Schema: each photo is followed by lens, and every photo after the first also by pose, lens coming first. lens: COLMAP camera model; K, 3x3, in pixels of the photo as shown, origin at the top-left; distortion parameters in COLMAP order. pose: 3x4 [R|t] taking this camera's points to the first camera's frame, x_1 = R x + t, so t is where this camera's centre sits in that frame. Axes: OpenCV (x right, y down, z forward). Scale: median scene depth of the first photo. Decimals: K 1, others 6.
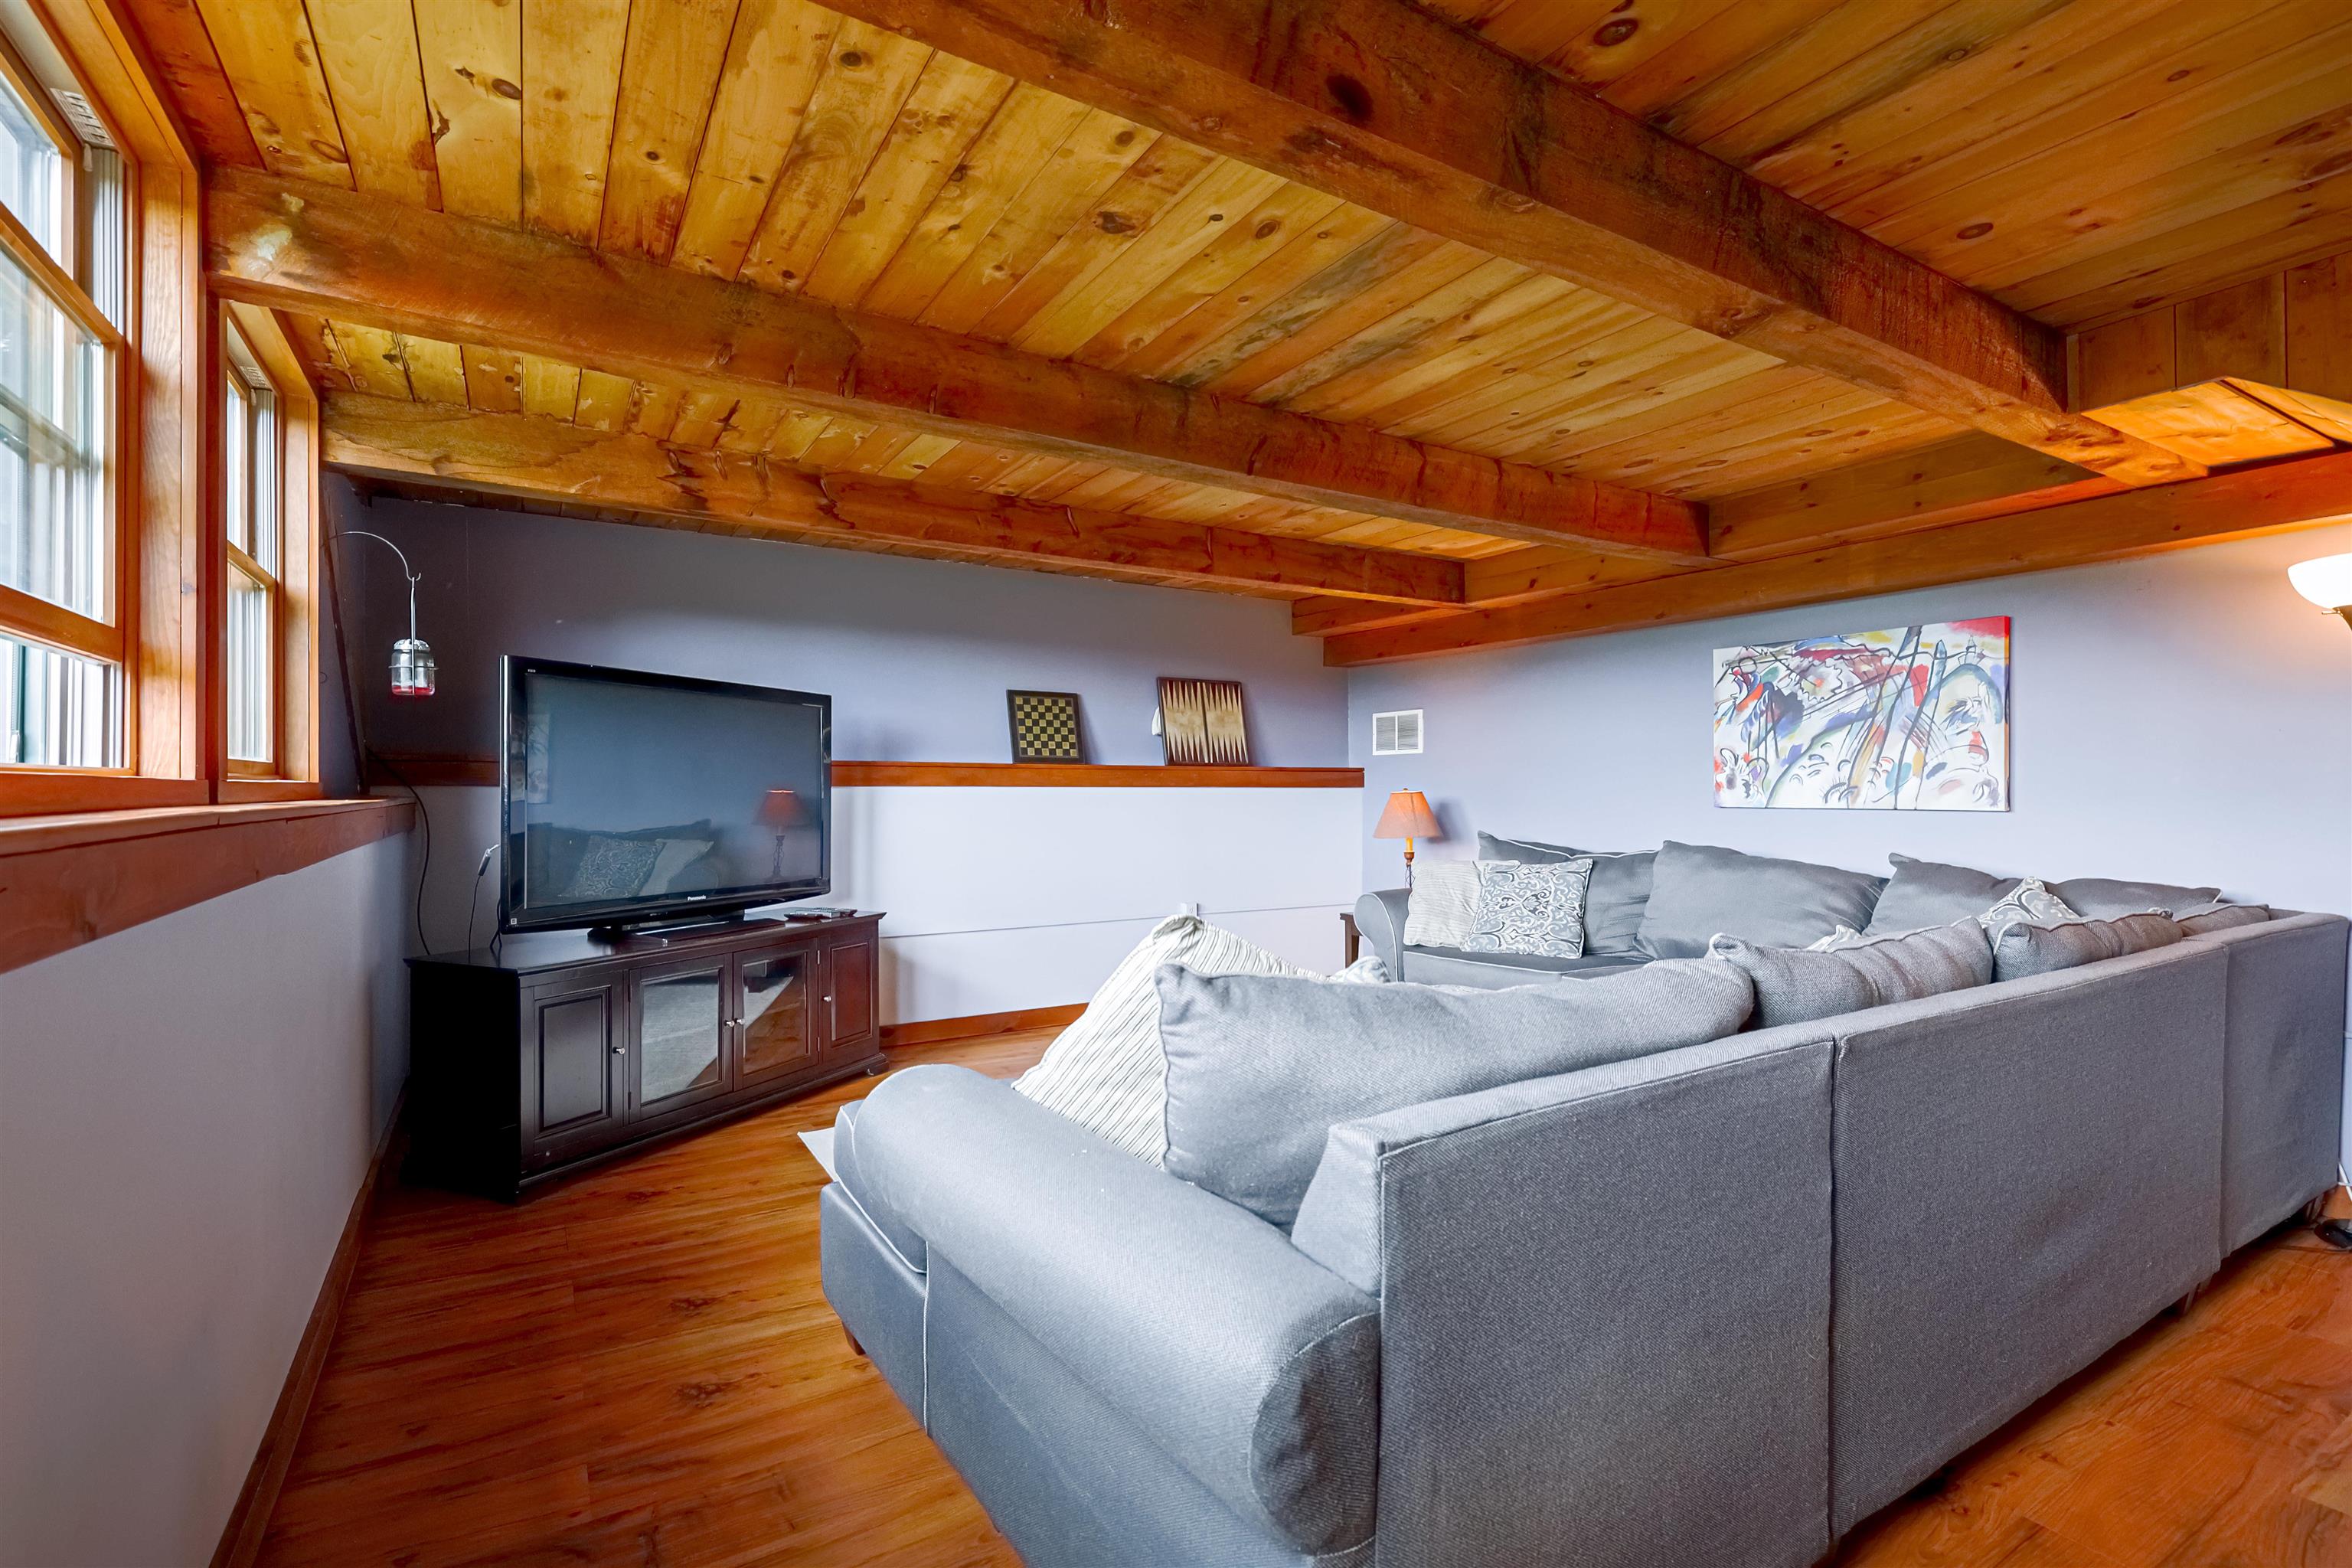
lens RADIAL K [[1065.9, 0, 1167.5], [0, 1065.9, 788.1], [0, 0, 1]] dist [-0.002043, 0.000229]
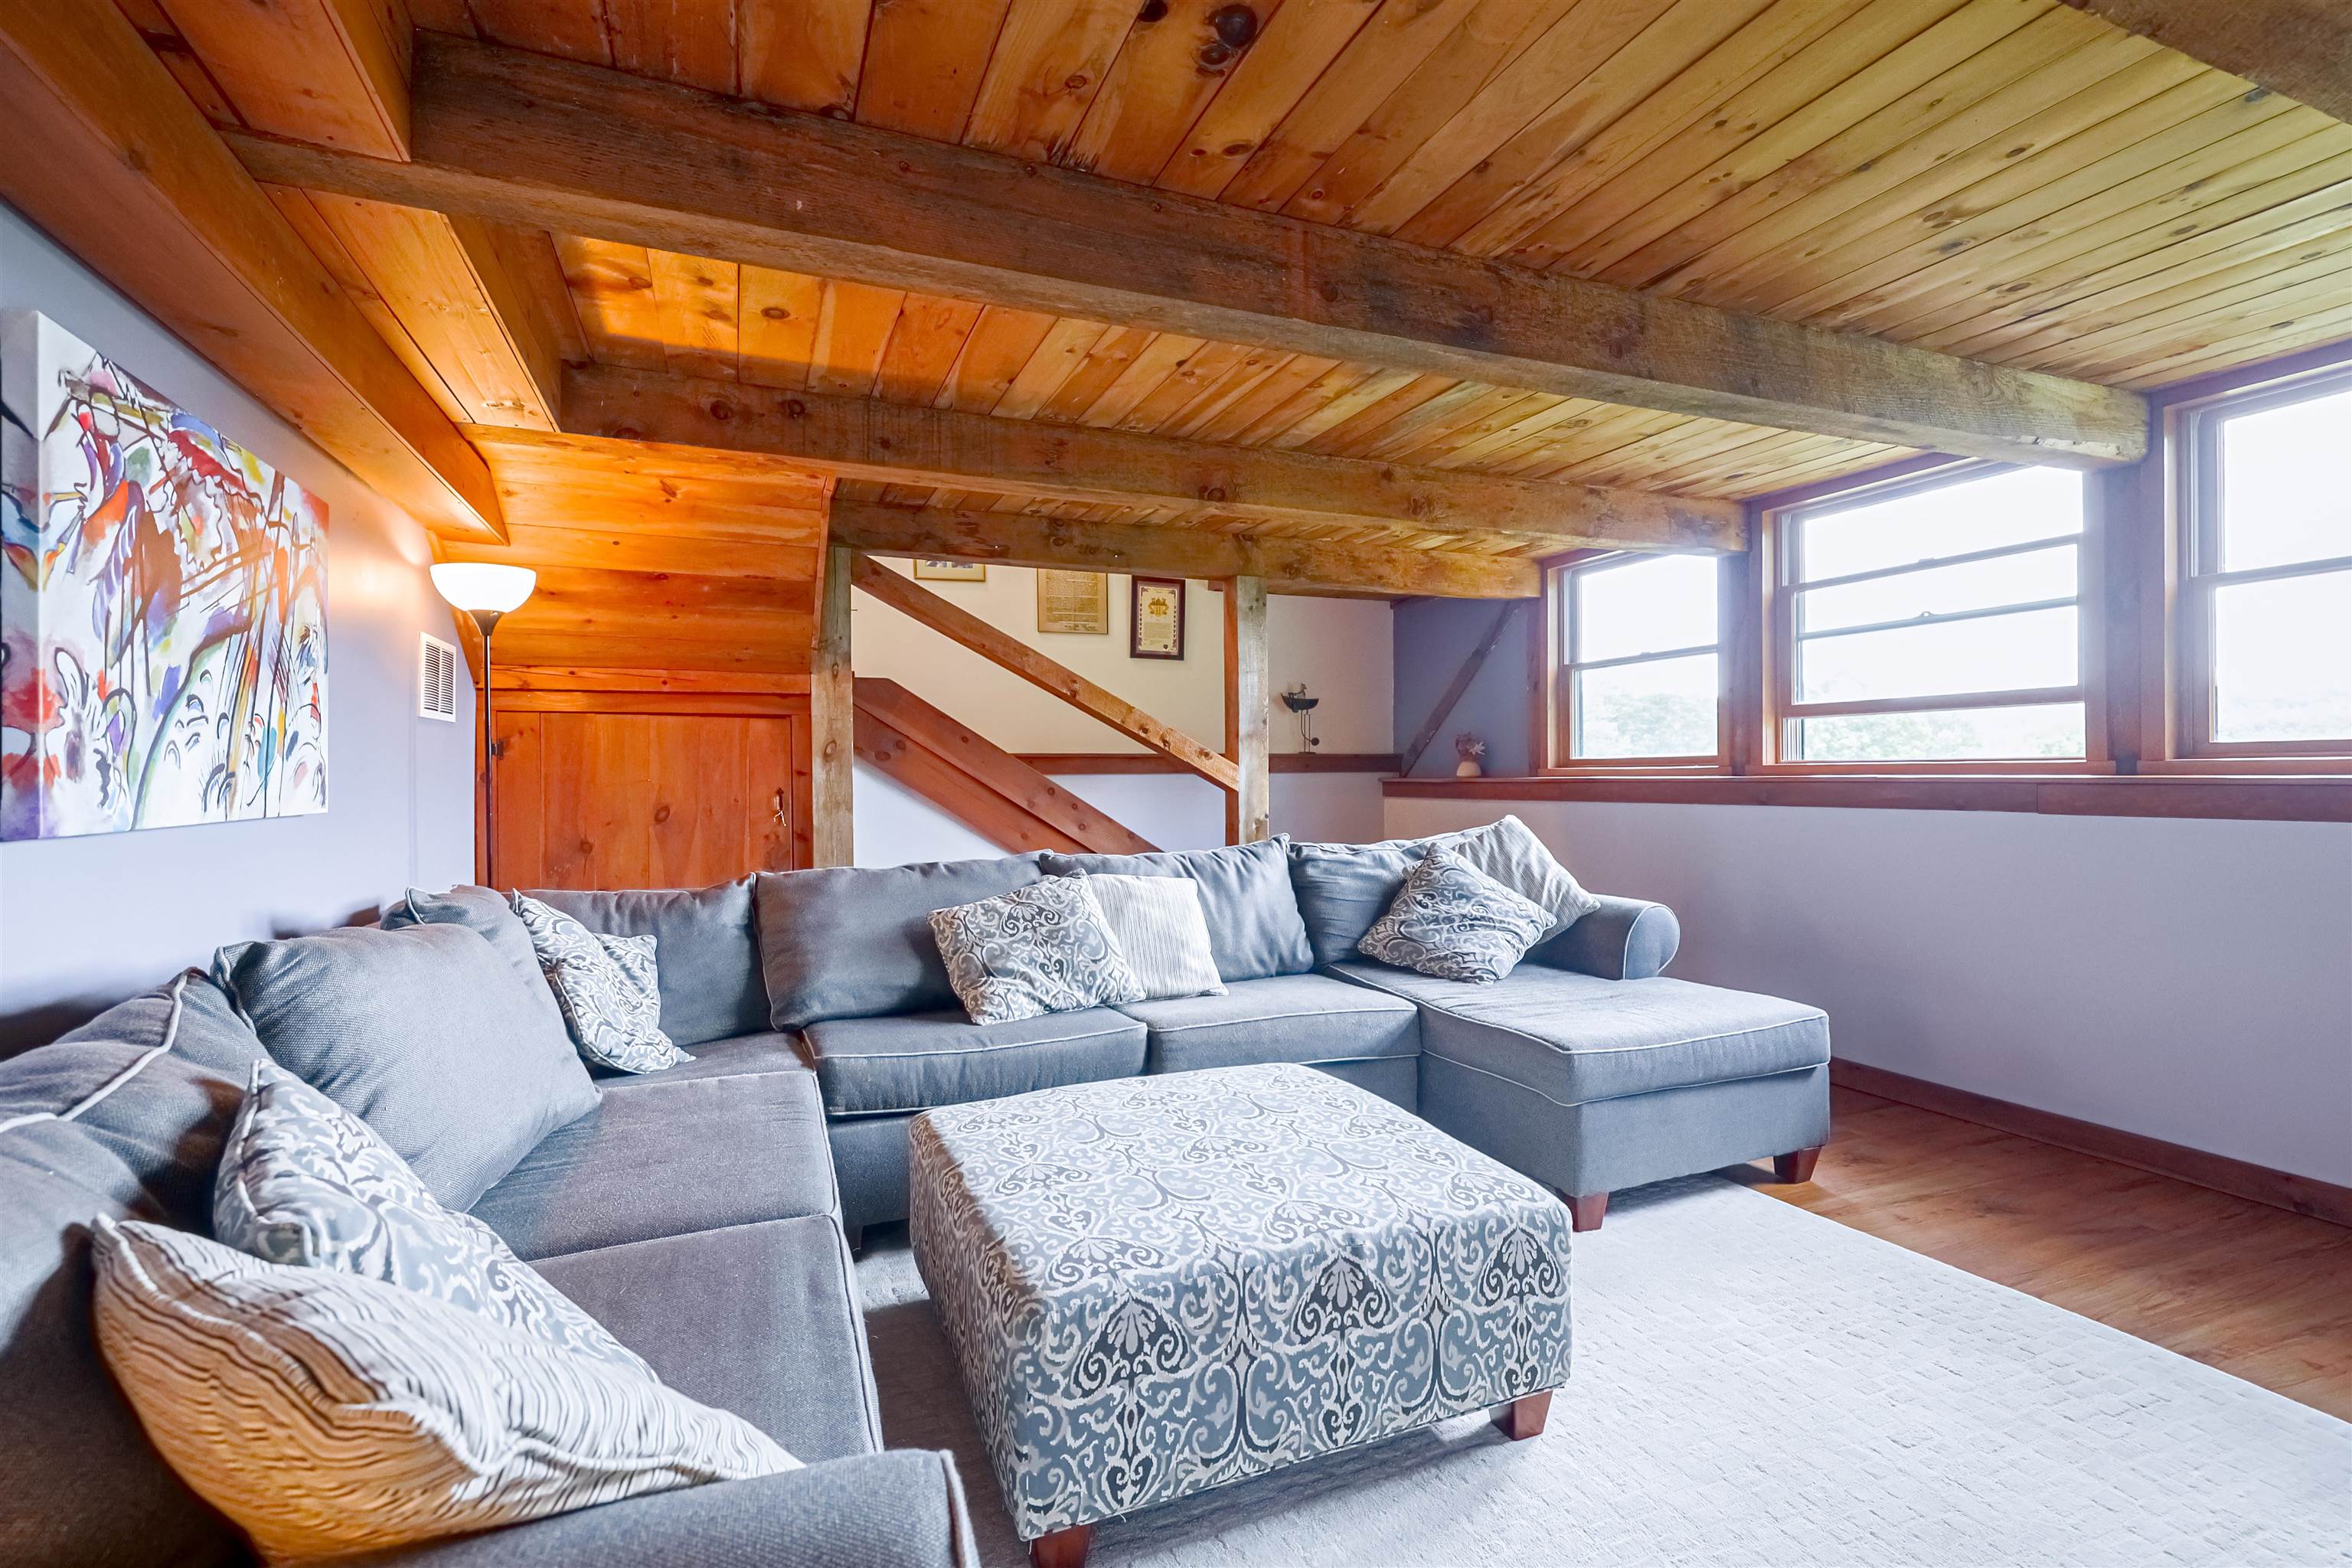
lens RADIAL K [[1065.9, 0, 1185.4], [0, 1065.9, 784.6], [0, 0, 1]] dist [-0.002043, 0.000229]
pose [[-0.988814, 0.004527, 0.149087, 0.206200], [0.004418, 0.999990, -0.001061, 0.006841], [-0.149090, -0.000391, -0.988824, 1.758329]]
